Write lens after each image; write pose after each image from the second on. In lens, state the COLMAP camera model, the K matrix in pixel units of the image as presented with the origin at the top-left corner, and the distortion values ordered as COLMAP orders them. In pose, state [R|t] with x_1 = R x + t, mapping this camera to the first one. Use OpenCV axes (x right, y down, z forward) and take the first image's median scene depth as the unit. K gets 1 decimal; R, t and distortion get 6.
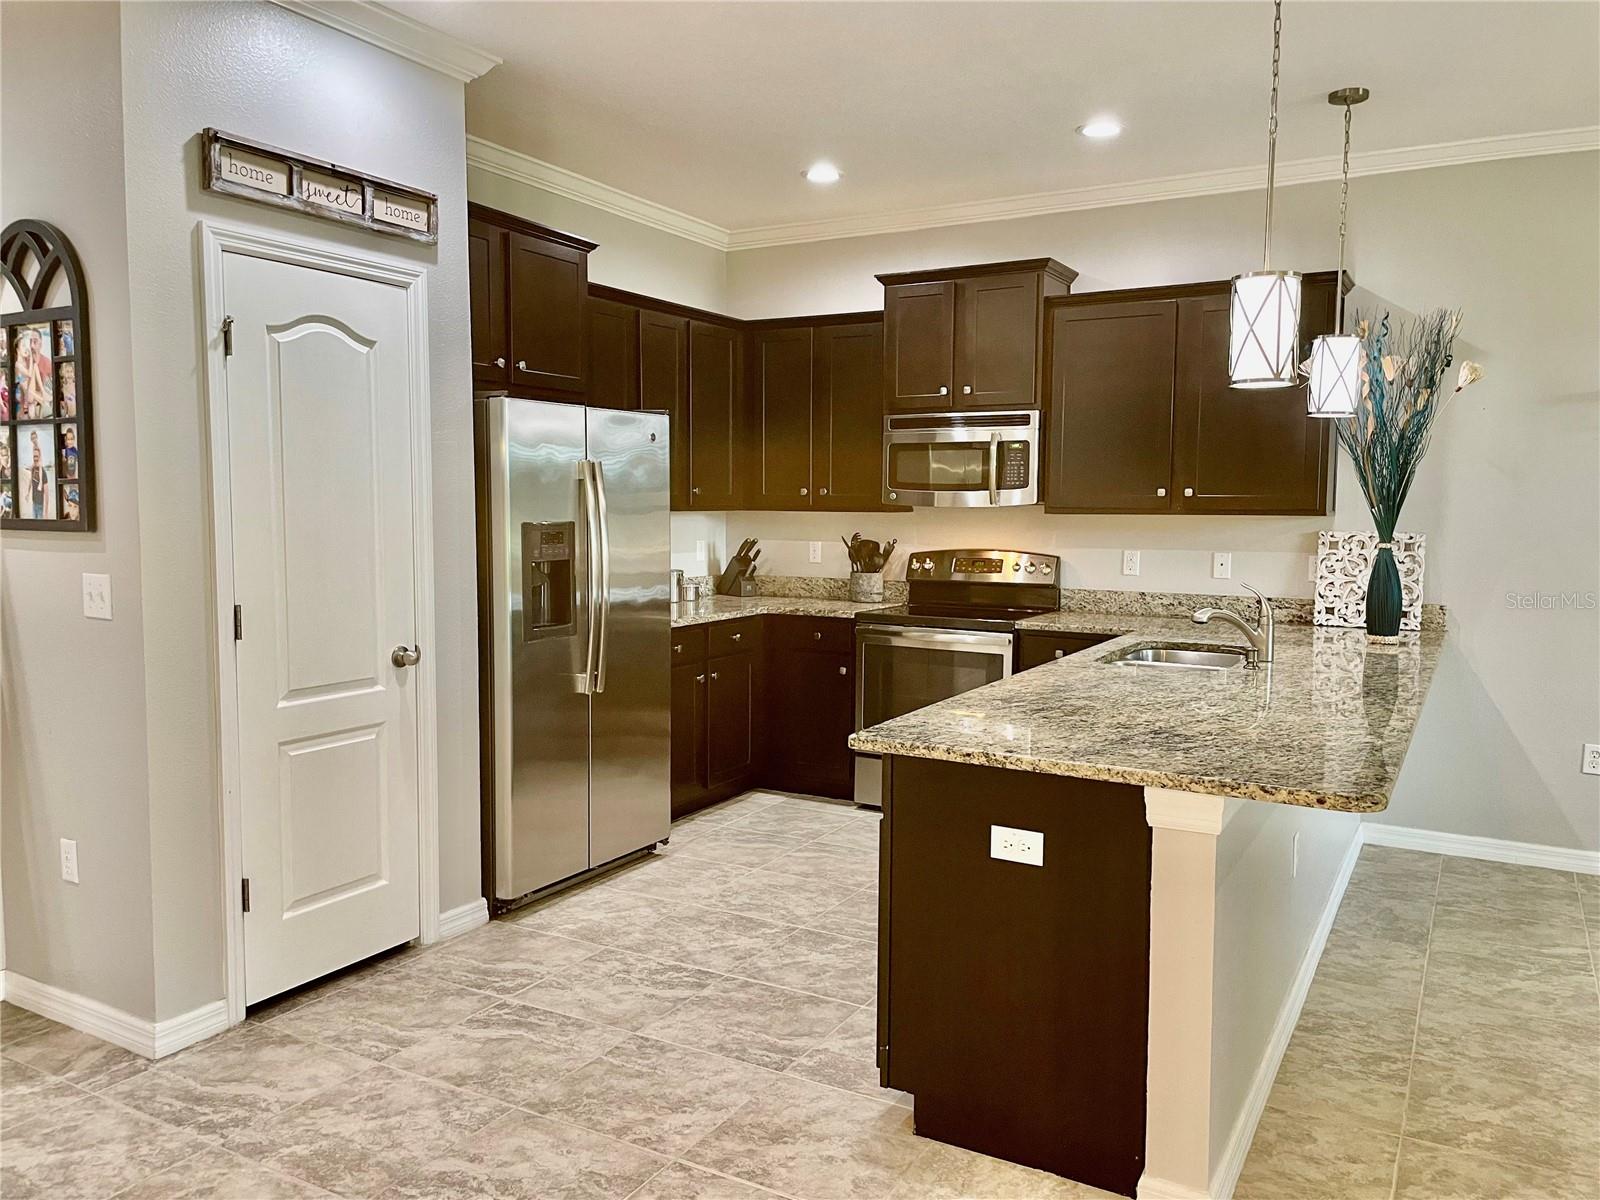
lens RADIAL K [[1217.1, 0, 799.1], [0, 1217.1, 601.6], [0, 0, 1]] dist [-0.001565, -0.009945]
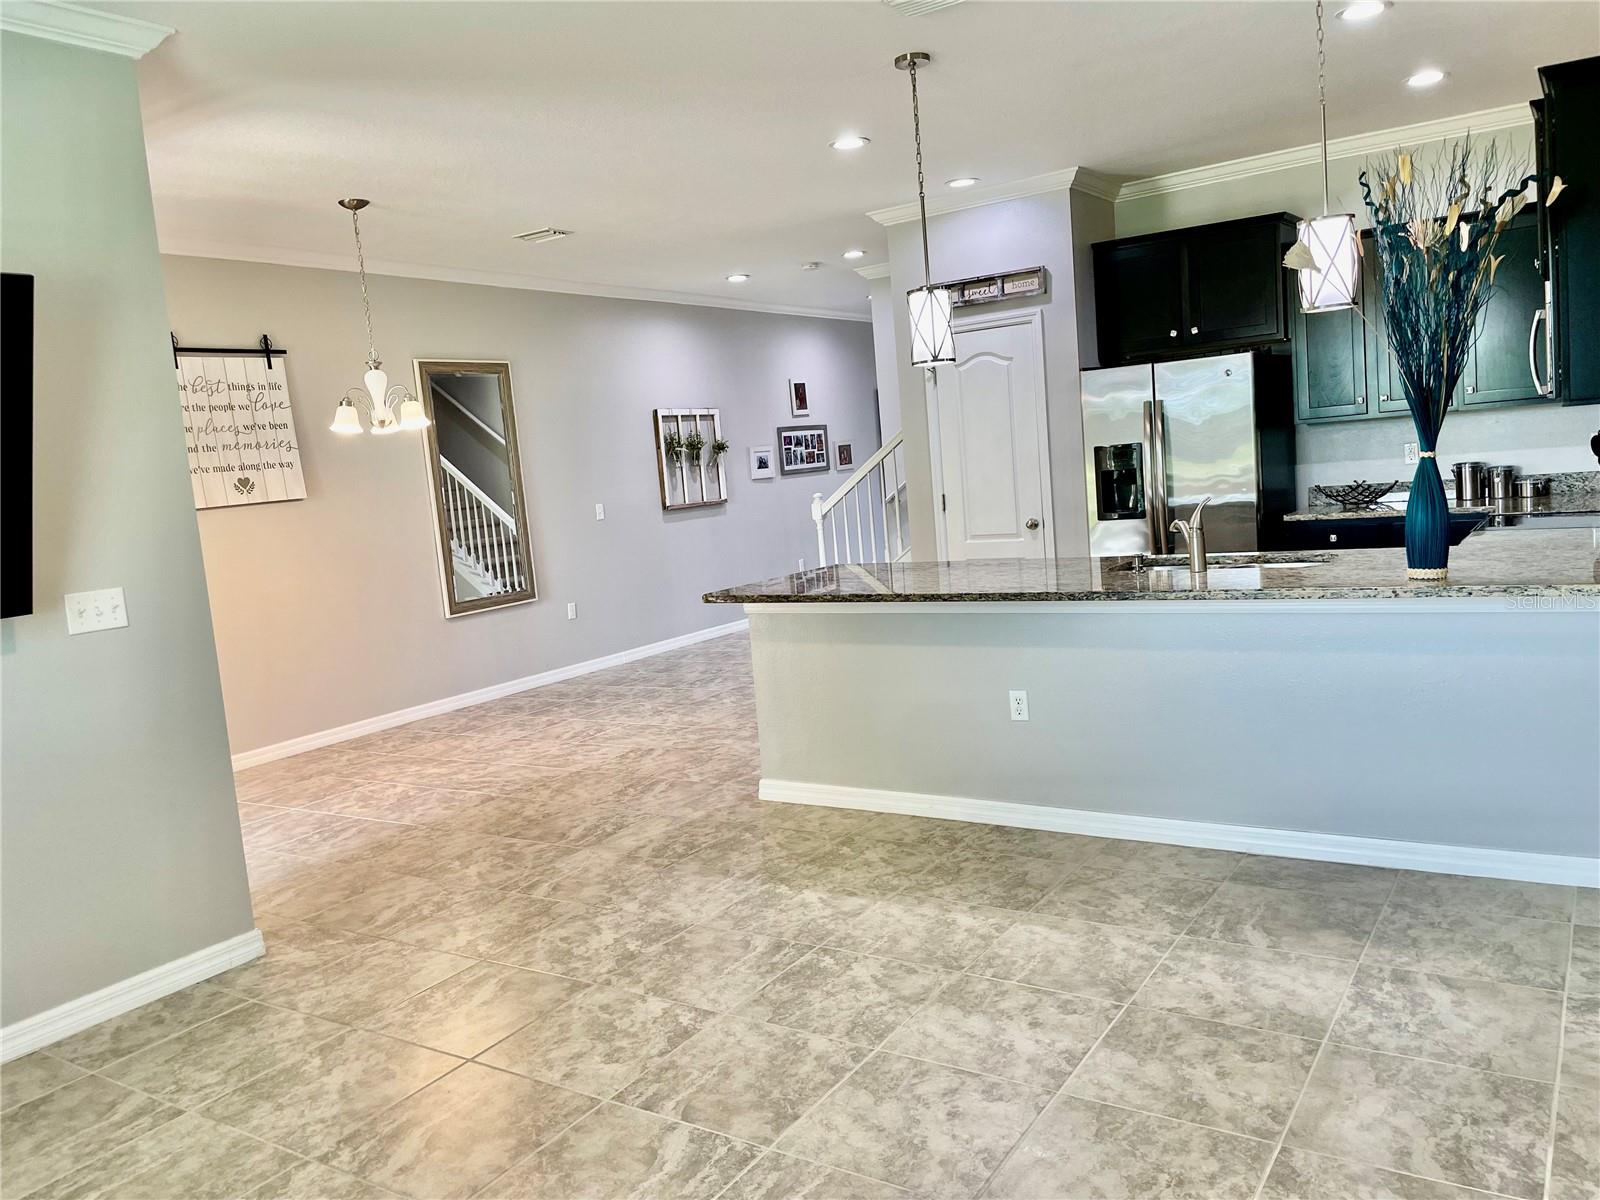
lens RADIAL K [[1217.1, 0, 800.6], [0, 1217.1, 600.9], [0, 0, 1]] dist [-0.001565, -0.009945]
pose [[-0.068183, 0.114777, -0.991049, 1.592753], [0.001128, 0.993369, 0.114968, -0.052624], [0.997672, 0.006721, -0.067860, 0.788609]]
